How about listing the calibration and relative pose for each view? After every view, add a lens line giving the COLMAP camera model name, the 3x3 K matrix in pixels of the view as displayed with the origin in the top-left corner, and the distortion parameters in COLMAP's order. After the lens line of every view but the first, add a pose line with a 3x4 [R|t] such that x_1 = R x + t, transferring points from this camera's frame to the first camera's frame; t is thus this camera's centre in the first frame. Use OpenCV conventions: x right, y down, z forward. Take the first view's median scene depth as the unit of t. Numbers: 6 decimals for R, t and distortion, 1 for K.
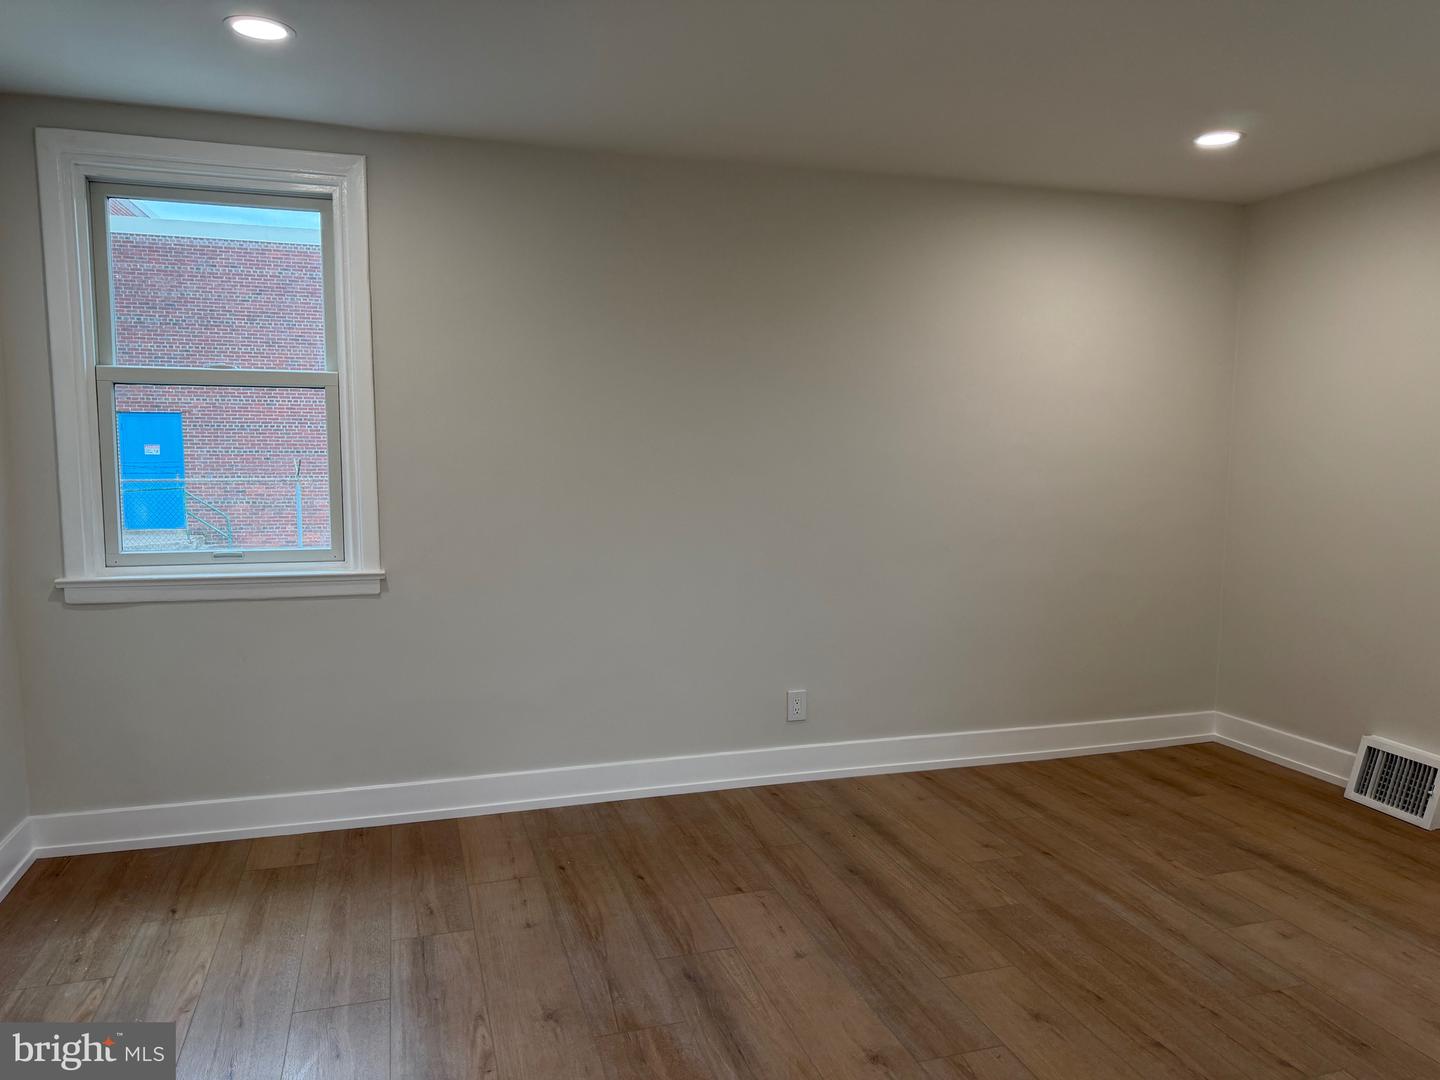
lens RADIAL K [[1029.4, 0, 723.4], [0, 1029.4, 546.4], [0, 0, 1]] dist [0.036518, -0.049328]
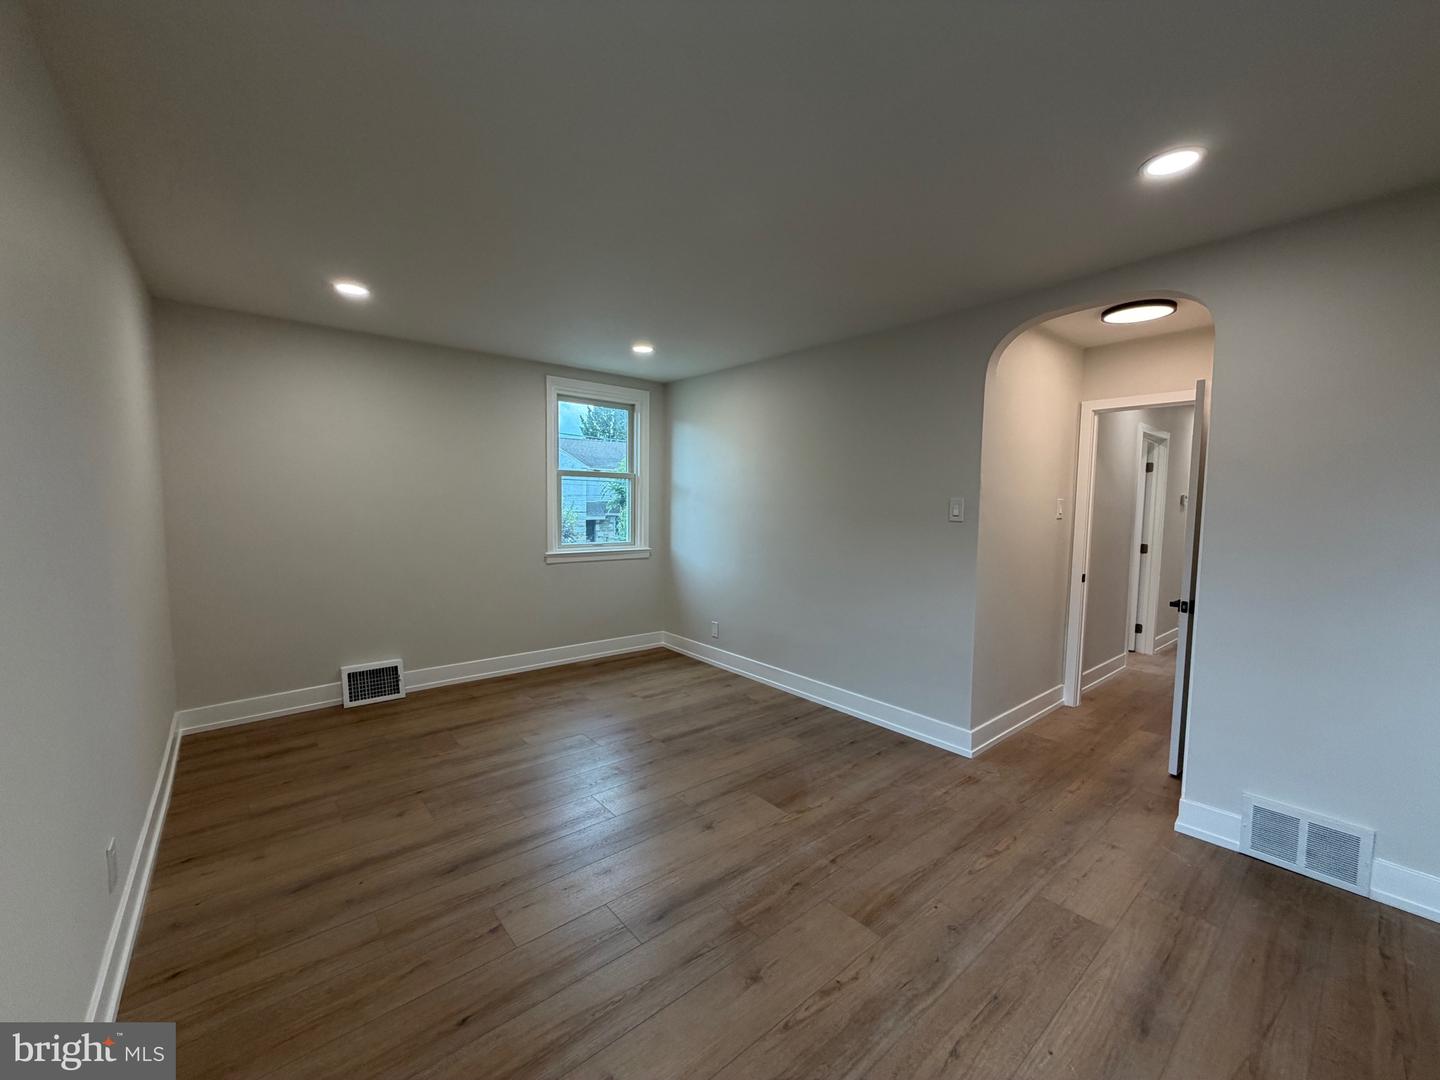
lens RADIAL K [[577.1, 0, 719.1], [0, 577.1, 545.5], [0, 0, 1]] dist [-0.003706, 0.000911]
pose [[-0.382921, -0.085038, 0.919859, -0.504292], [0.089421, 0.987666, 0.128531, -0.087216], [-0.919443, 0.131472, -0.370593, 0.858036]]
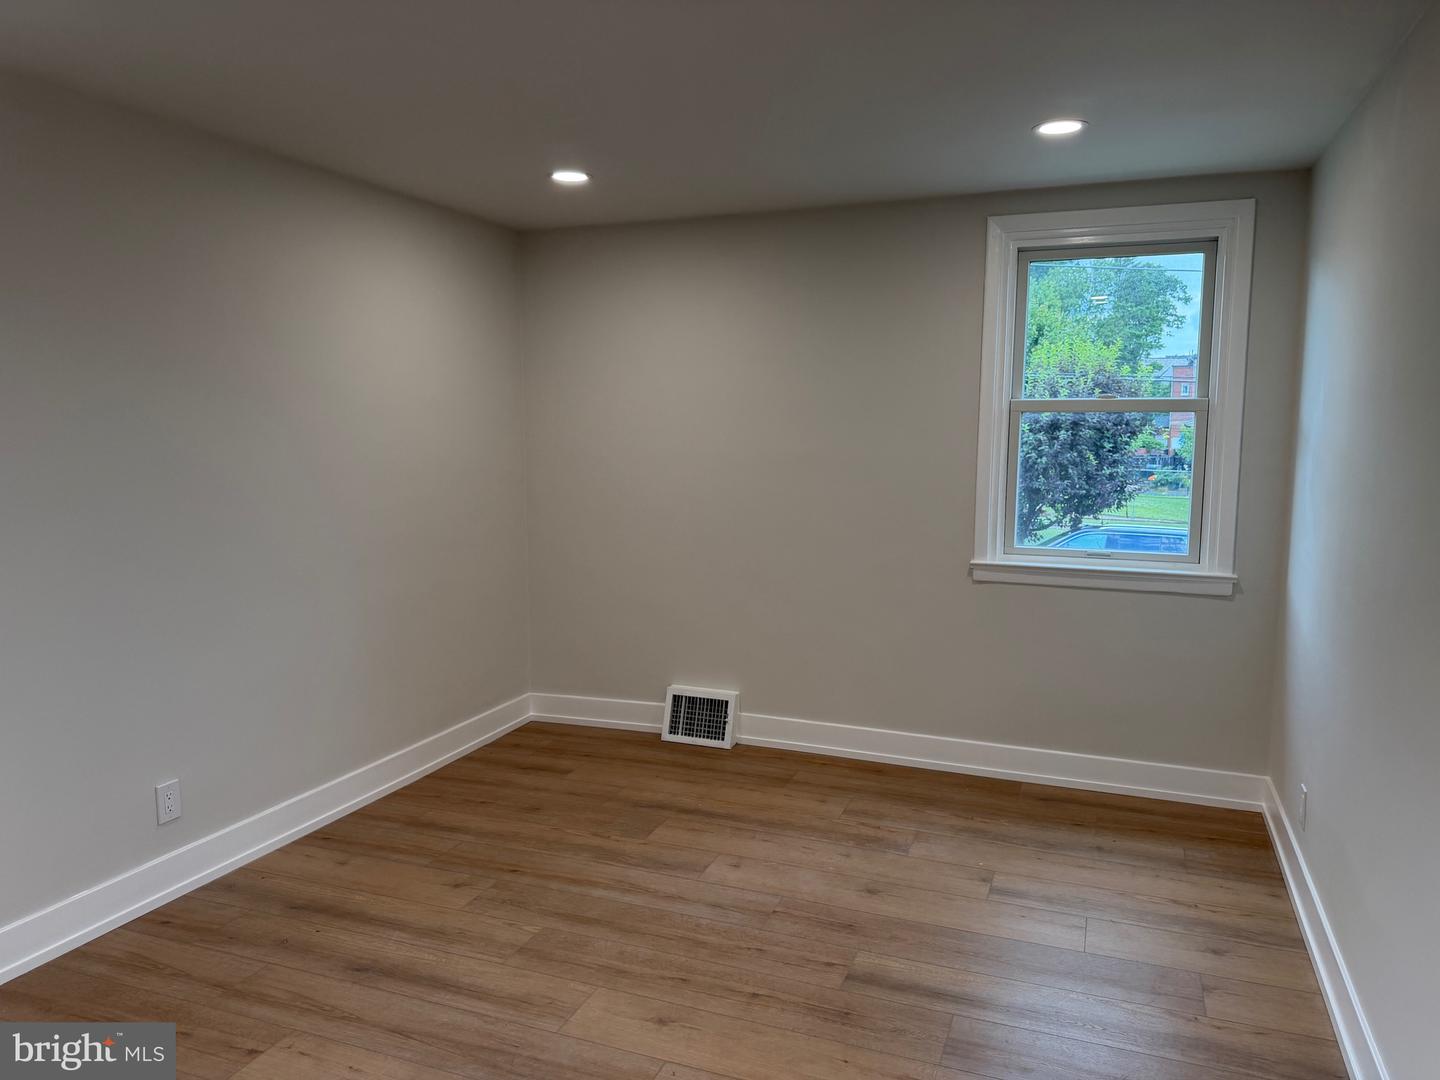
lens RADIAL K [[1029.4, 0, 725.2], [0, 1029.4, 540.4], [0, 0, 1]] dist [0.036518, -0.049328]
pose [[0.631633, -0.102040, 0.768523, -0.289416], [0.092954, 0.994117, 0.055596, -0.057088], [-0.769675, 0.036321, 0.637402, 0.188202]]
